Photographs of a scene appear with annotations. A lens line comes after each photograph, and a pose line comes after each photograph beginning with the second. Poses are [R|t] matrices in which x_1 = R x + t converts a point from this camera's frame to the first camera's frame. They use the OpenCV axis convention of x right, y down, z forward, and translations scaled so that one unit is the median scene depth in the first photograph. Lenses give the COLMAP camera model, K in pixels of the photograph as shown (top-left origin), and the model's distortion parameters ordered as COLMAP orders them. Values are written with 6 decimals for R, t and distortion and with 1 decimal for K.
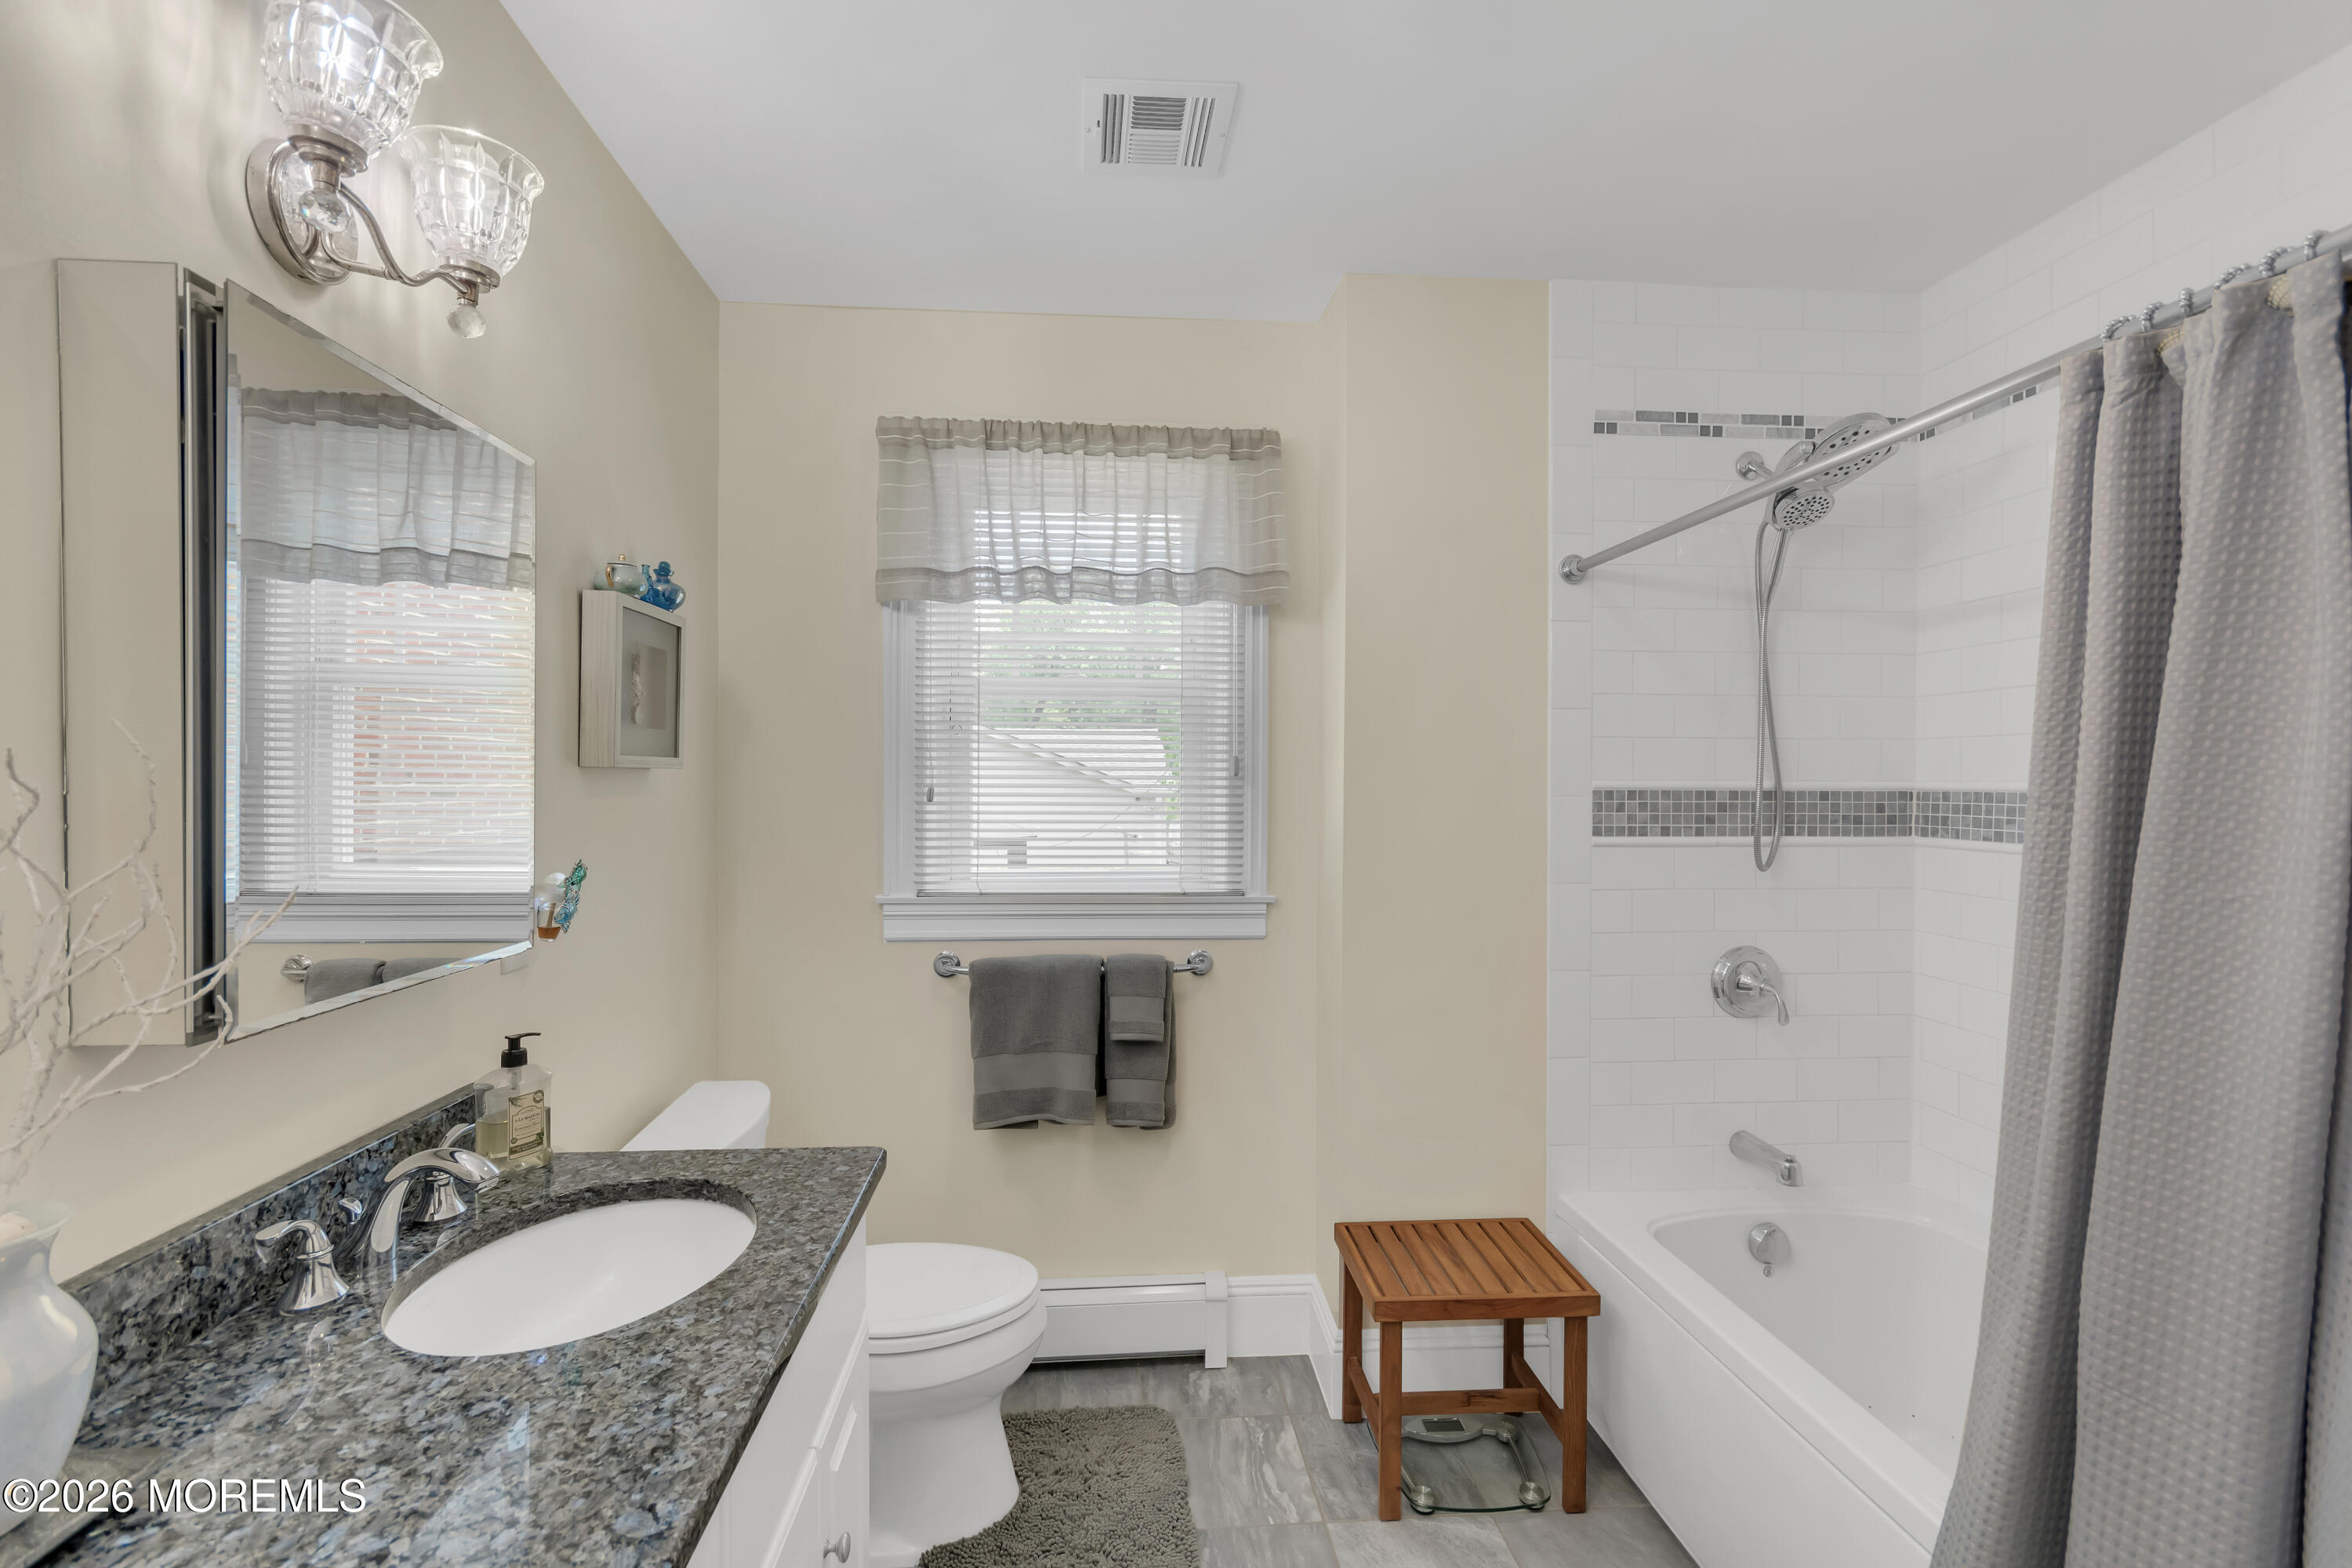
lens RADIAL K [[1029.0, 0, 1172.5], [0, 1029.0, 786.0], [0, 0, 1]] dist [0.008372, -0.000719]
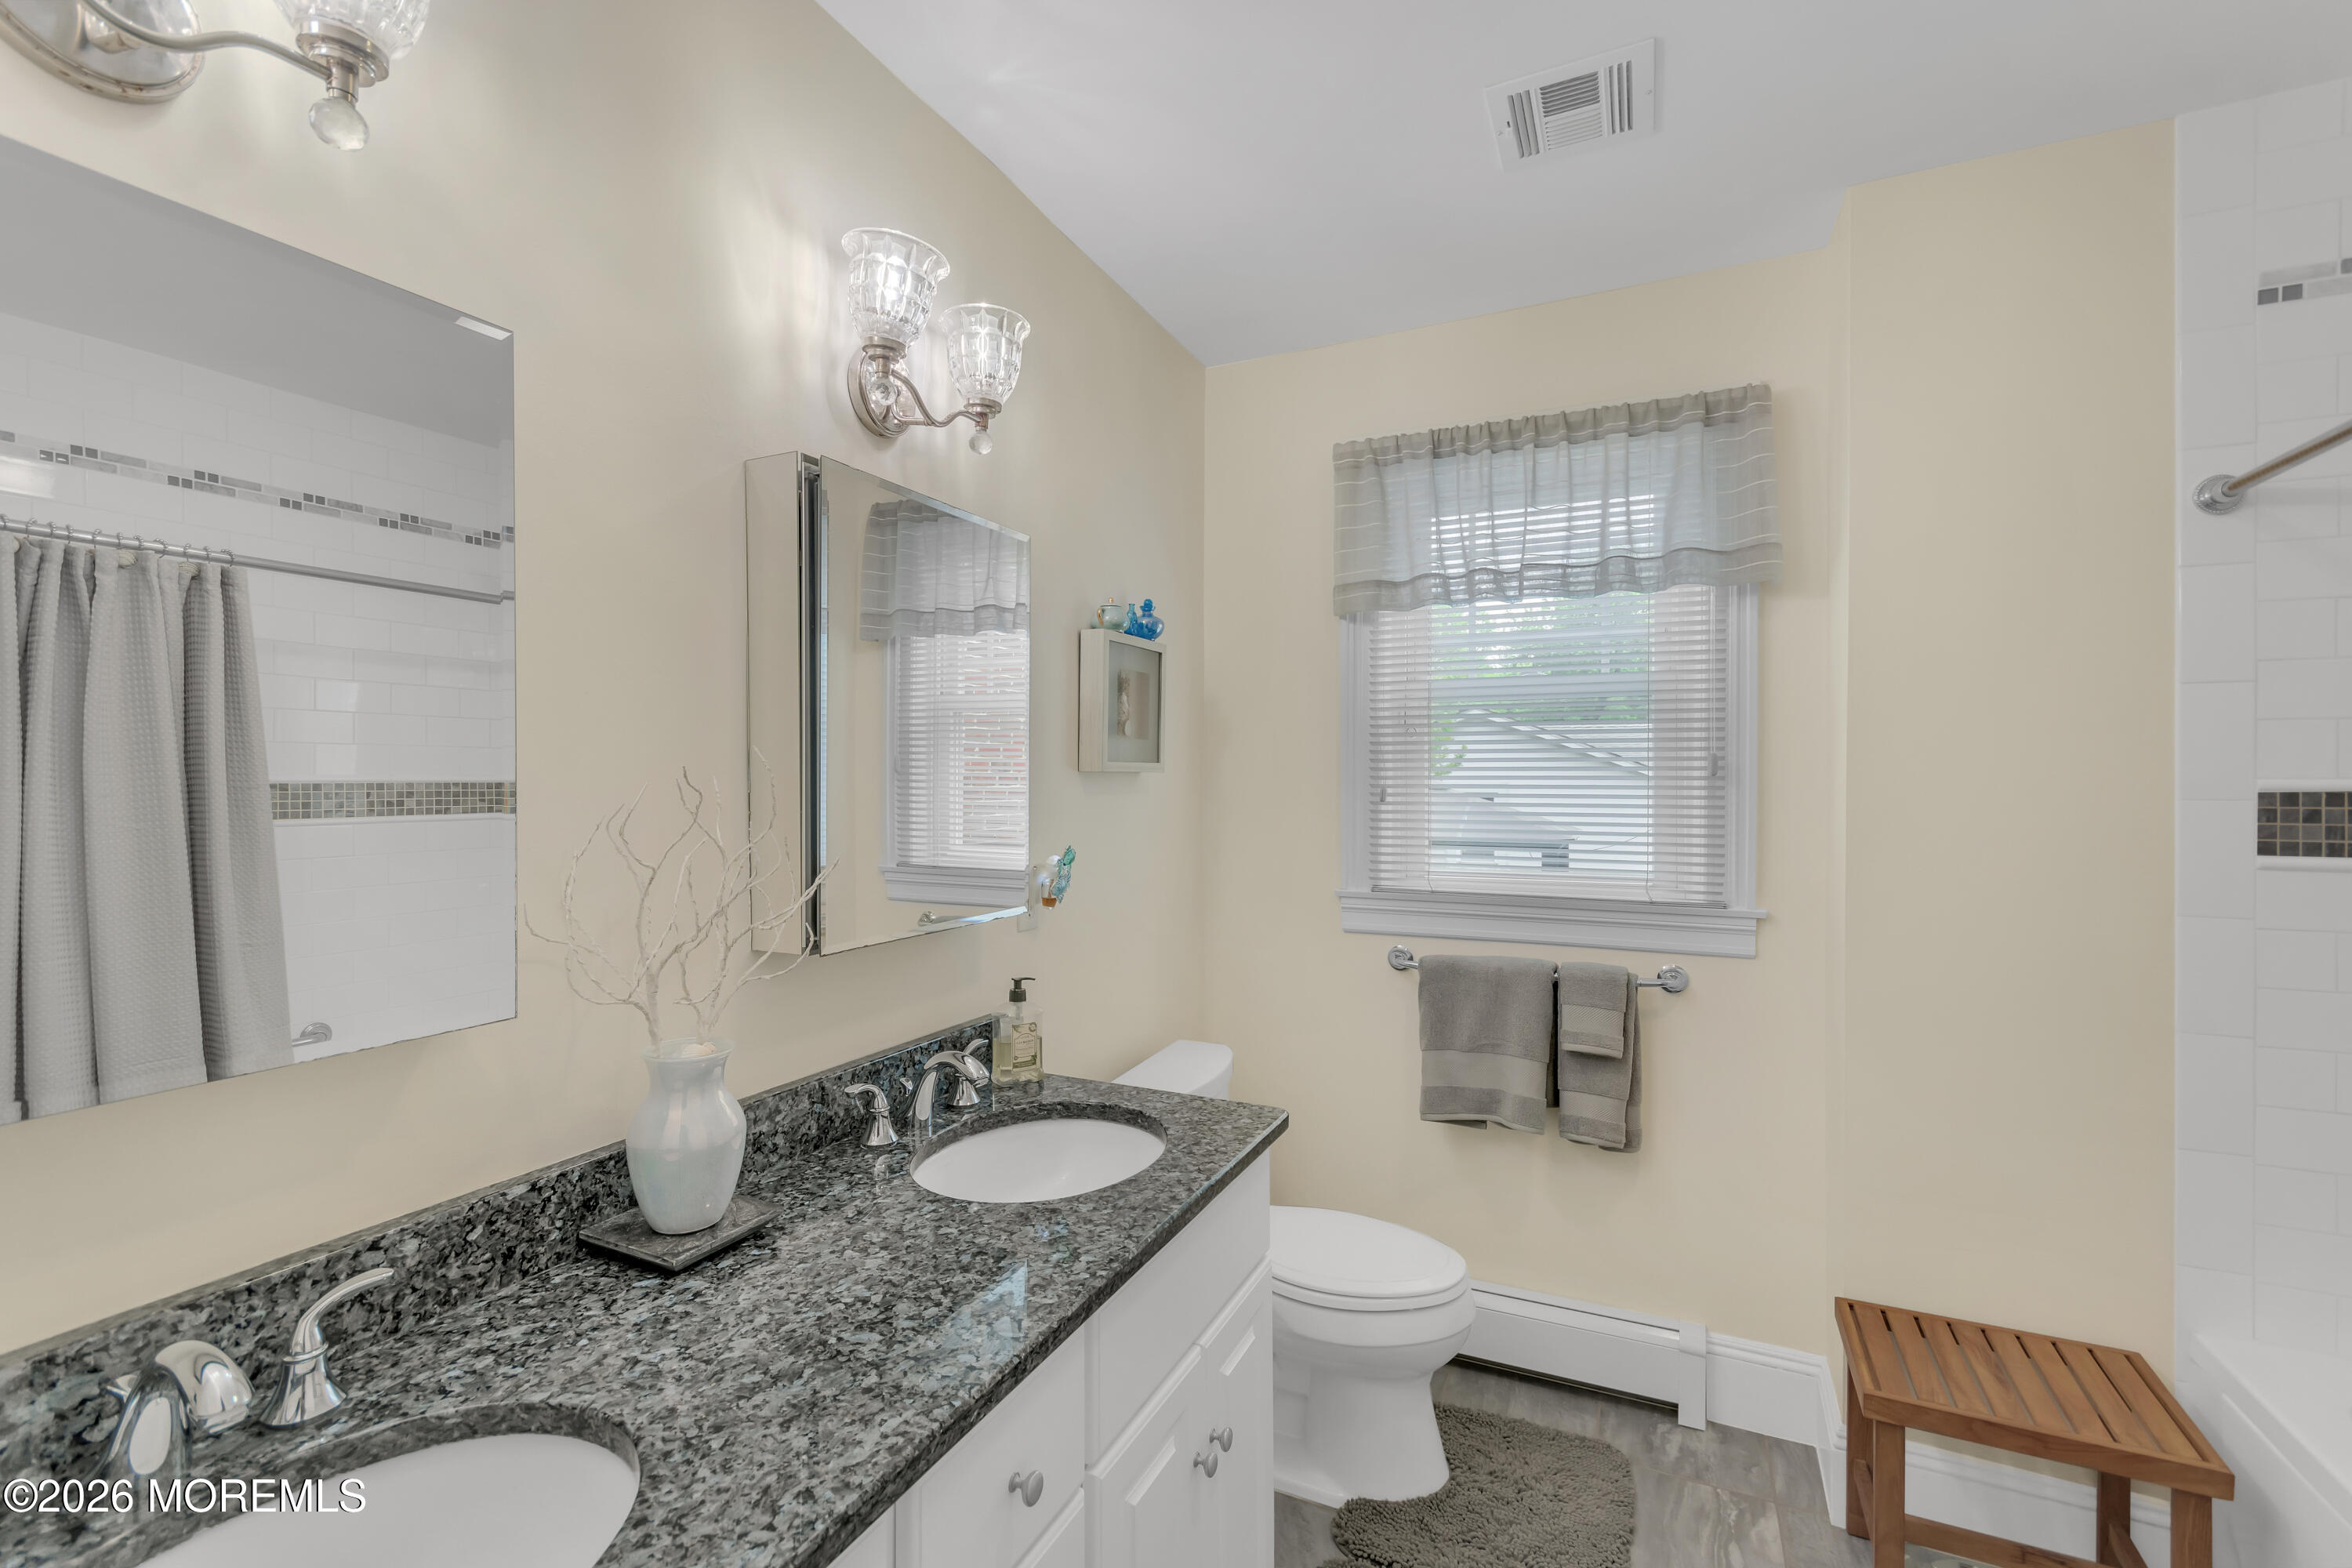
lens RADIAL K [[1029.0, 0, 1167.0], [0, 1029.0, 783.1], [0, 0, 1]] dist [0.008372, -0.000719]
pose [[0.868813, -0.001967, -0.495136, 0.117199], [0.000380, 0.999994, -0.003307, -0.000421], [0.495139, 0.002685, 0.868809, -0.027229]]
